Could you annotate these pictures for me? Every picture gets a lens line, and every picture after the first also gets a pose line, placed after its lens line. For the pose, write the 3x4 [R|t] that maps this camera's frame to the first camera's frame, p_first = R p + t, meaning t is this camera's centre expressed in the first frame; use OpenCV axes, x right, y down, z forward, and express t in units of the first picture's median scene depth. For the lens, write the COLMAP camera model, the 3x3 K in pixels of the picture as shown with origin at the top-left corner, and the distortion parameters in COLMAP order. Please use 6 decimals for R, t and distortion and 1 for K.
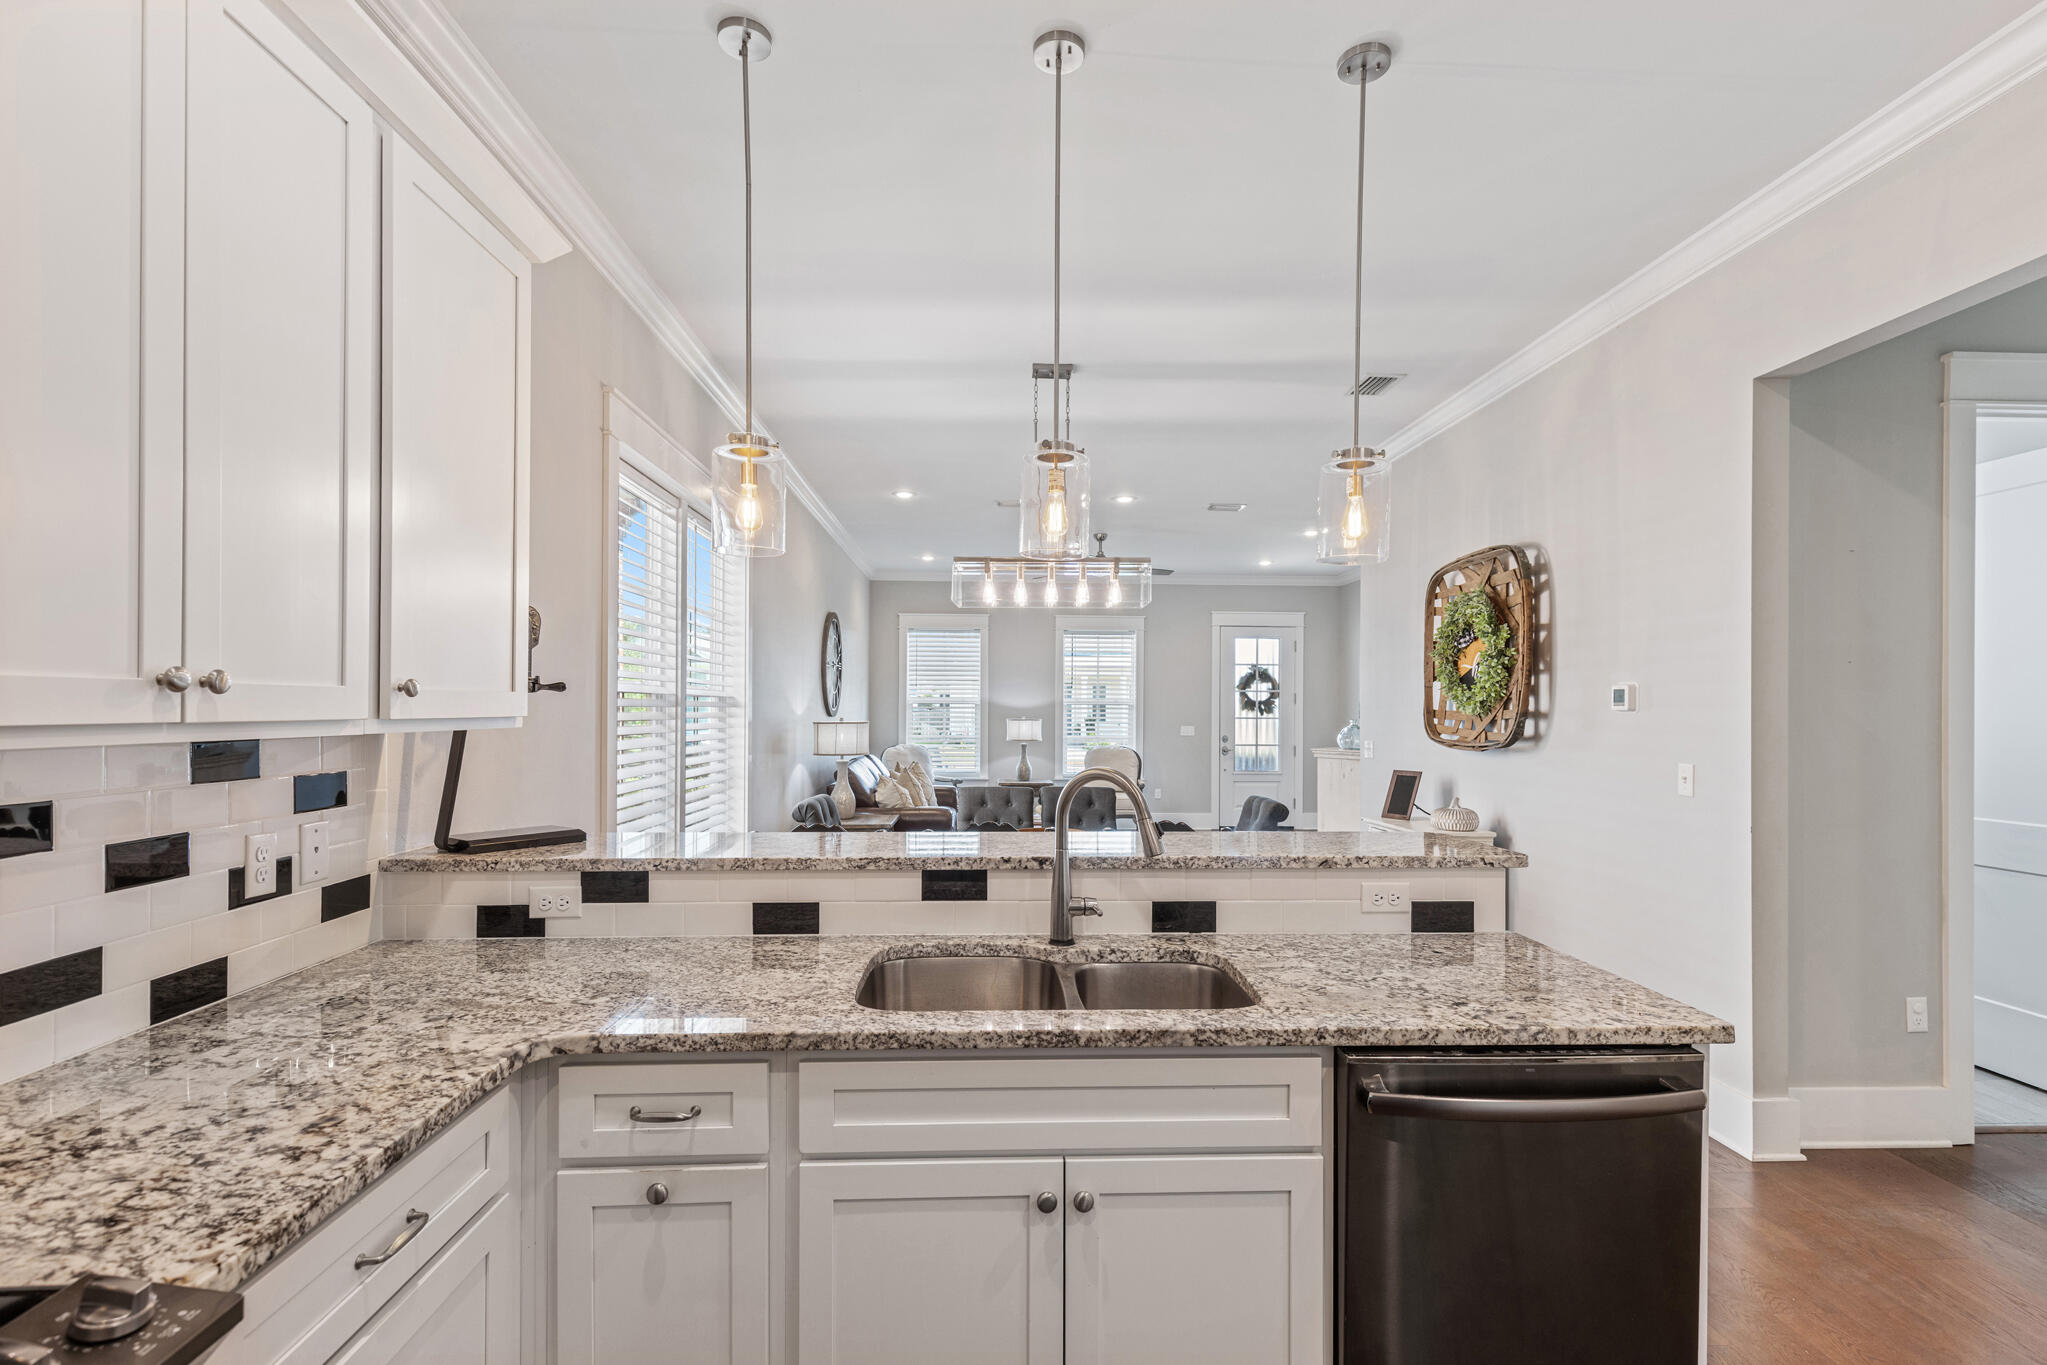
lens RADIAL K [[943.2, 0, 1046.1], [0, 943.2, 706.2], [0, 0, 1]] dist [0.005931, 0.000641]
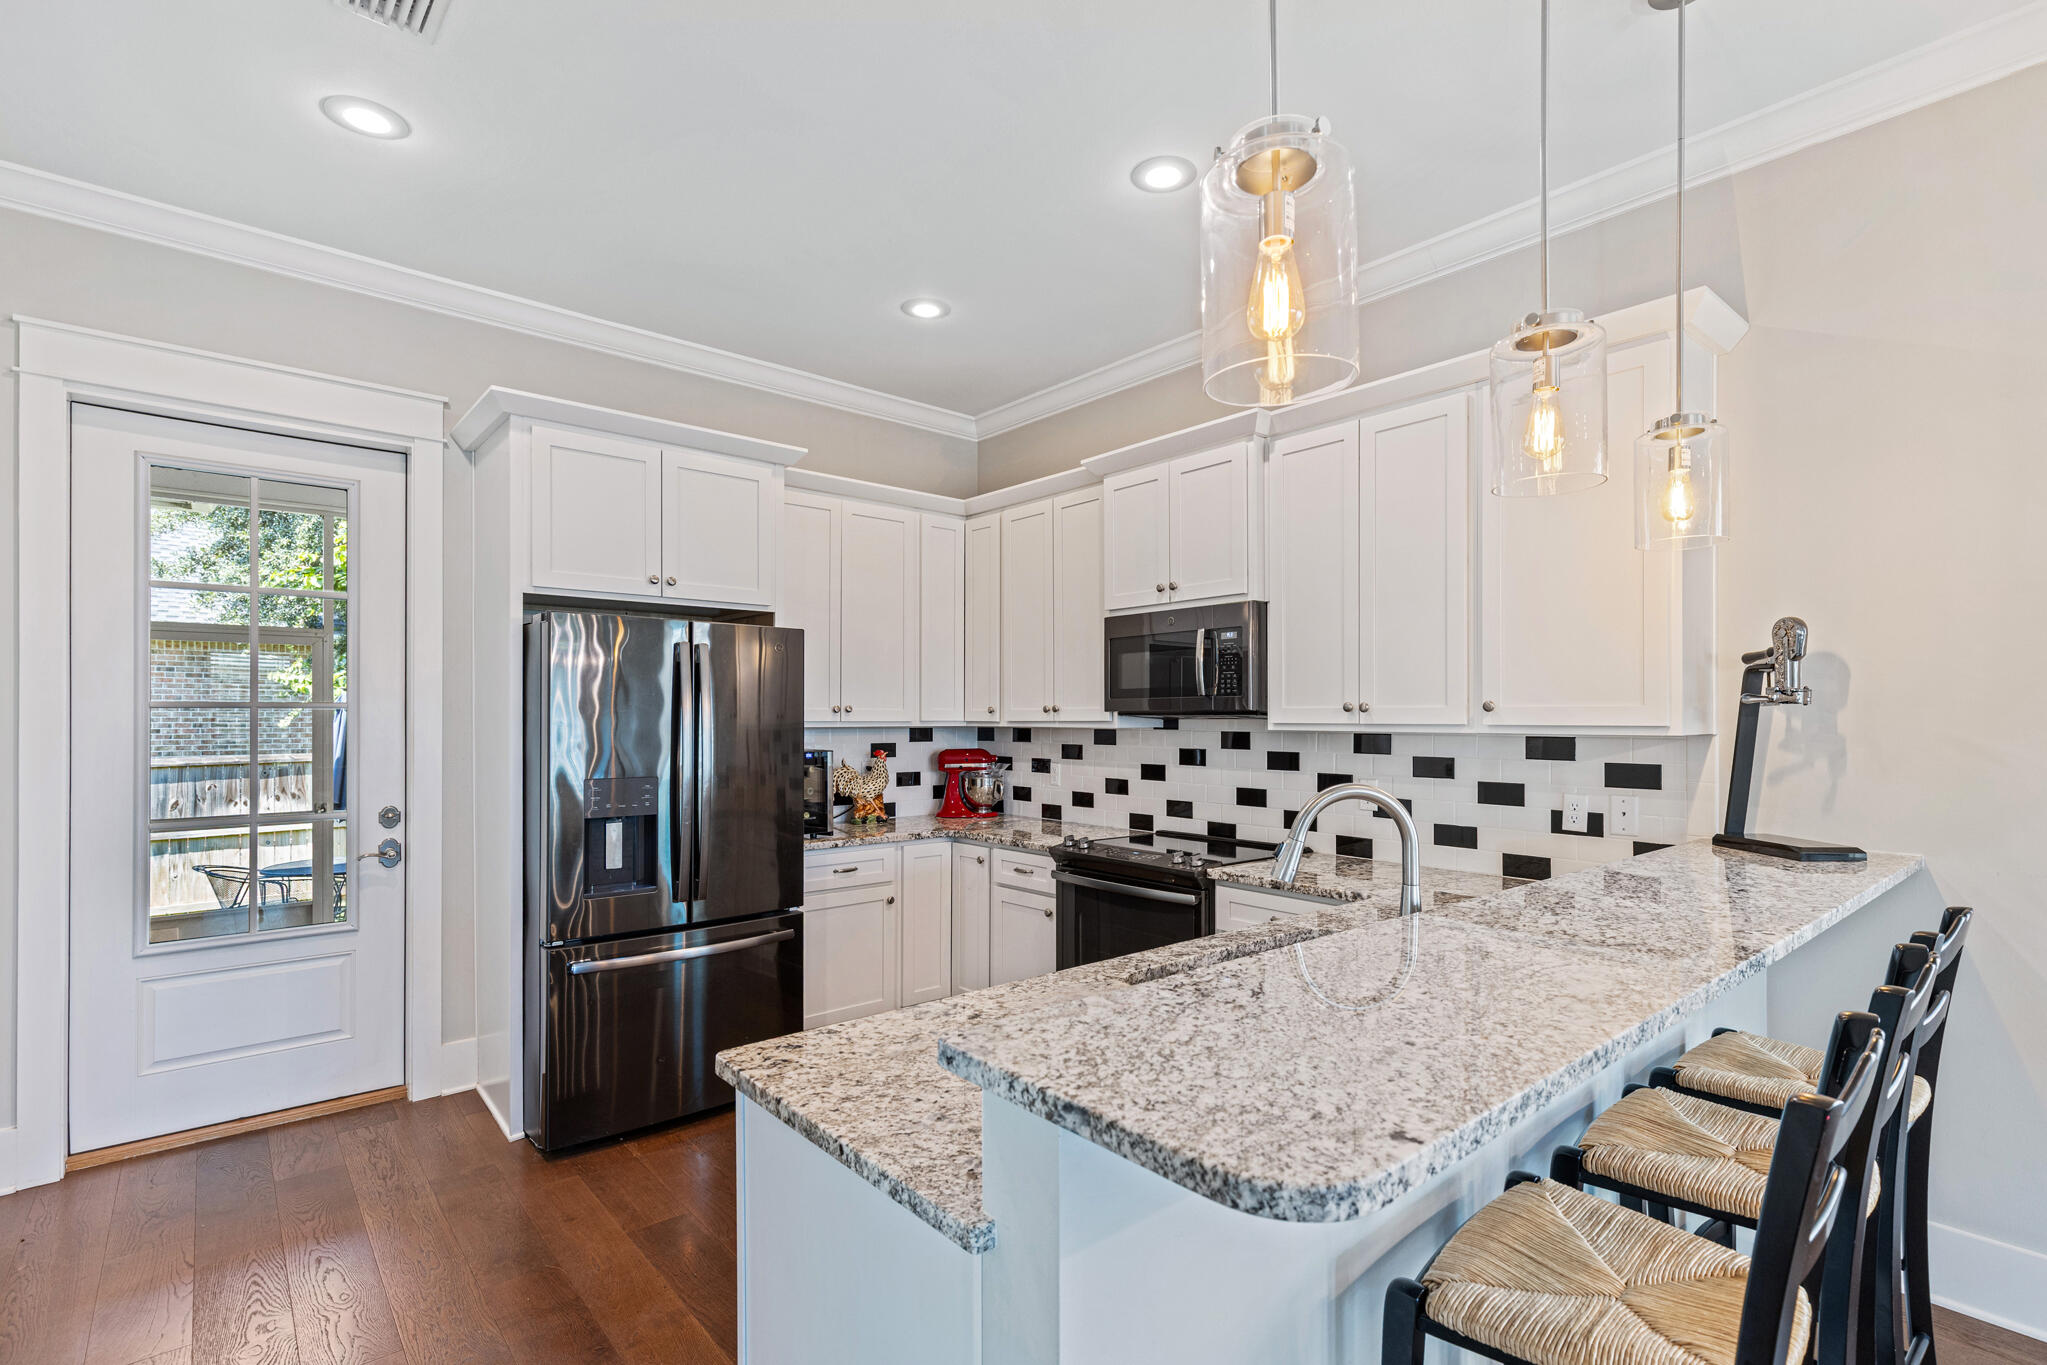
lens RADIAL K [[943.2, 0, 1028.1], [0, 943.2, 726.1], [0, 0, 1]] dist [0.005931, 0.000641]
pose [[-0.799239, -0.001007, -0.601013, 0.850304], [-0.005967, 0.999963, 0.006258, 0.008627], [0.600984, 0.008588, -0.799215, 1.571394]]
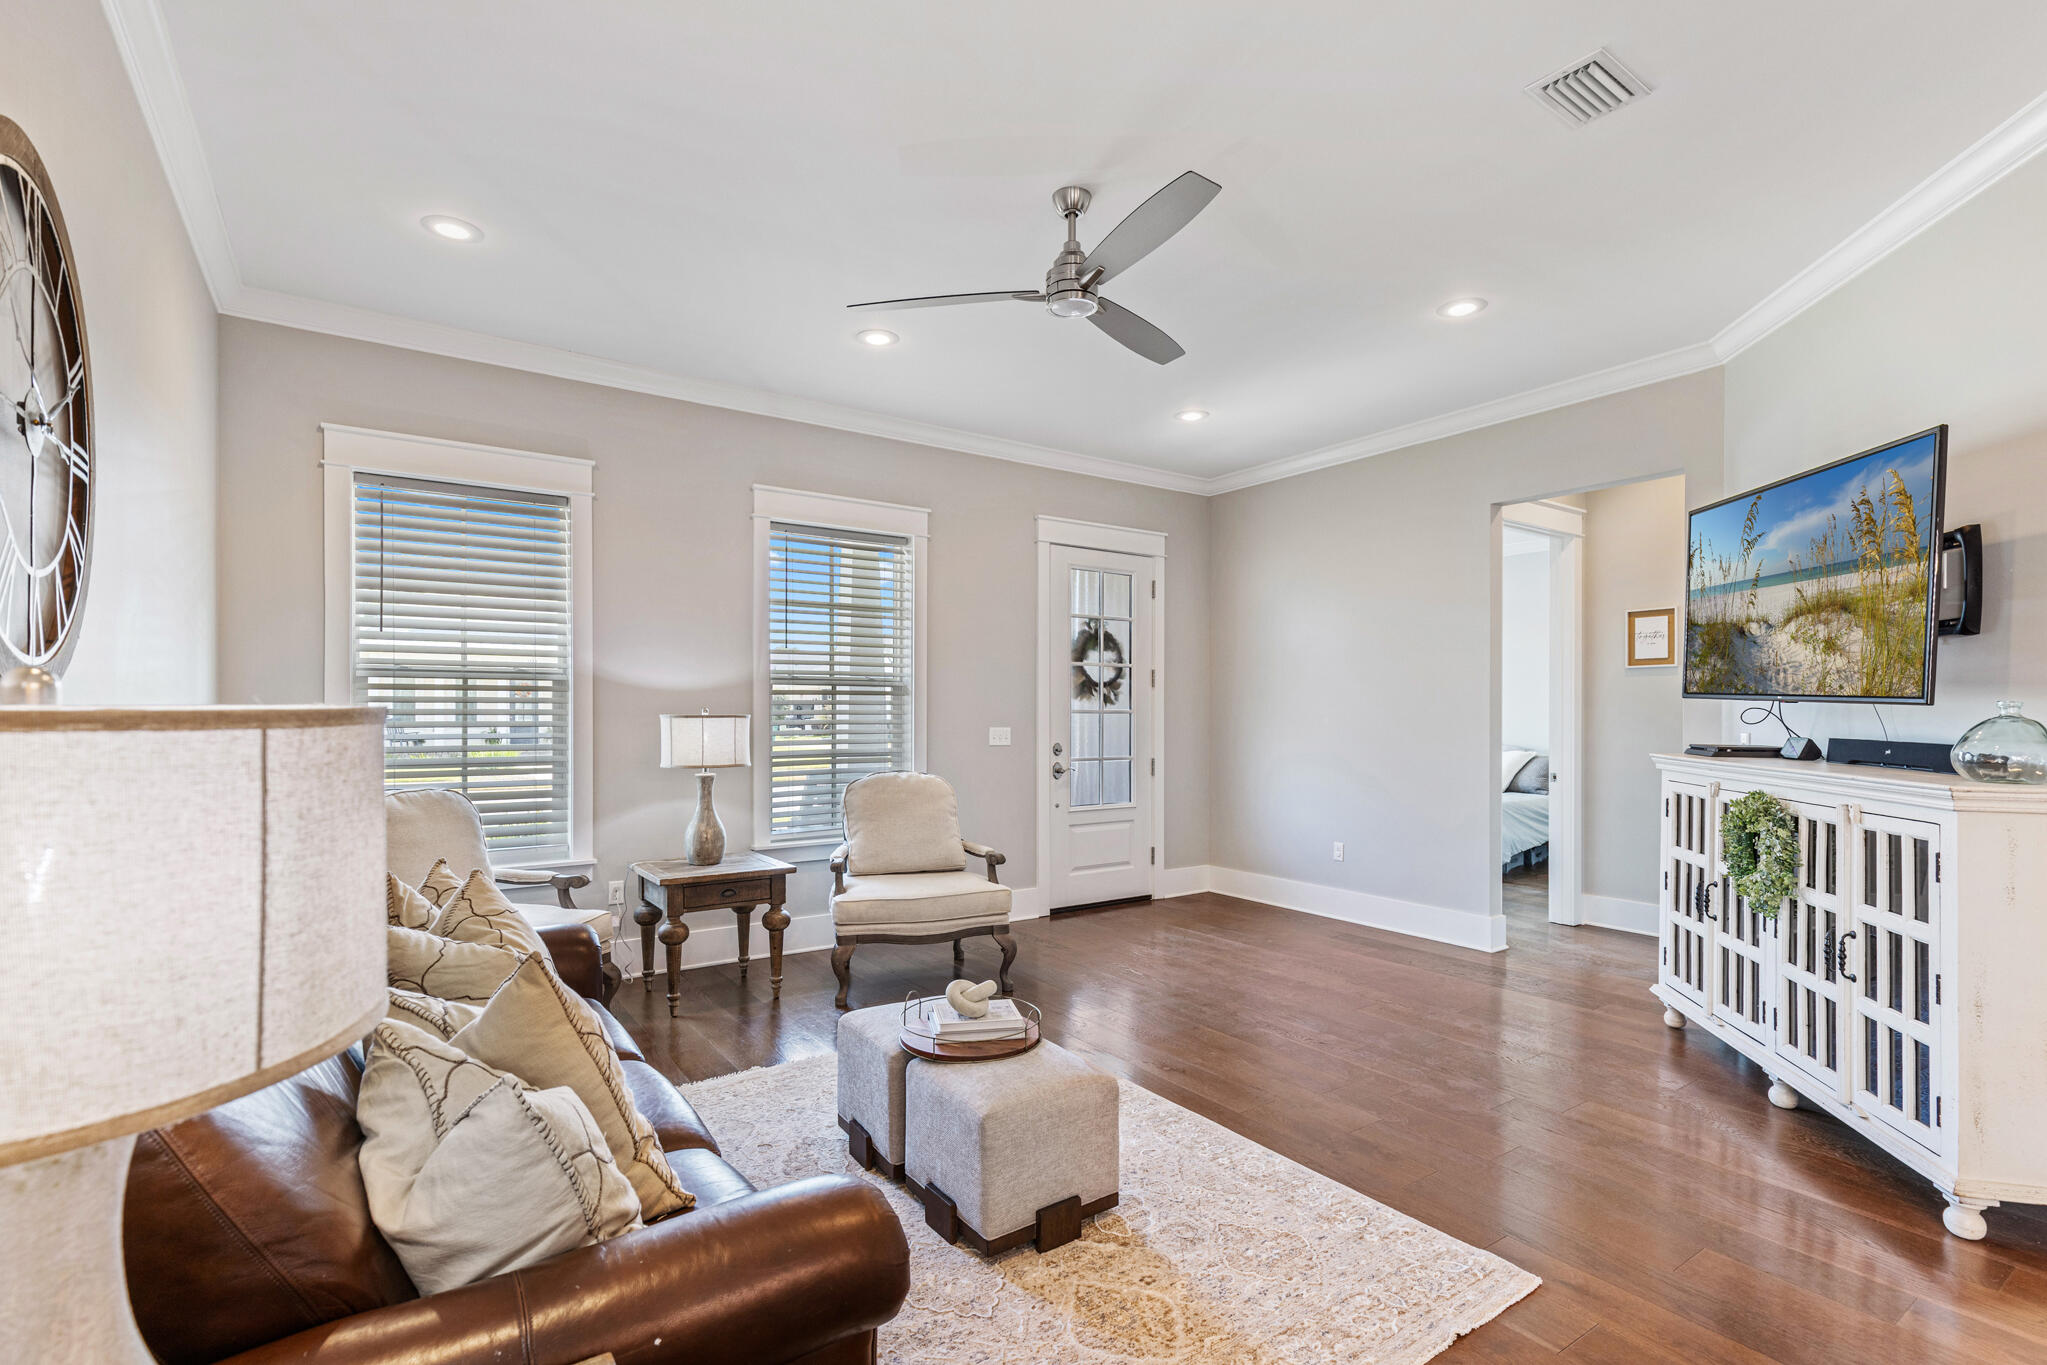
lens RADIAL K [[943.2, 0, 1042.3], [0, 943.2, 701.2], [0, 0, 1]] dist [0.005931, 0.000641]
pose [[0.858309, 0.003168, 0.513123, -0.607837], [-0.007007, 0.999960, 0.005546, 0.021561], [-0.513085, -0.008356, 0.858297, 3.109592]]
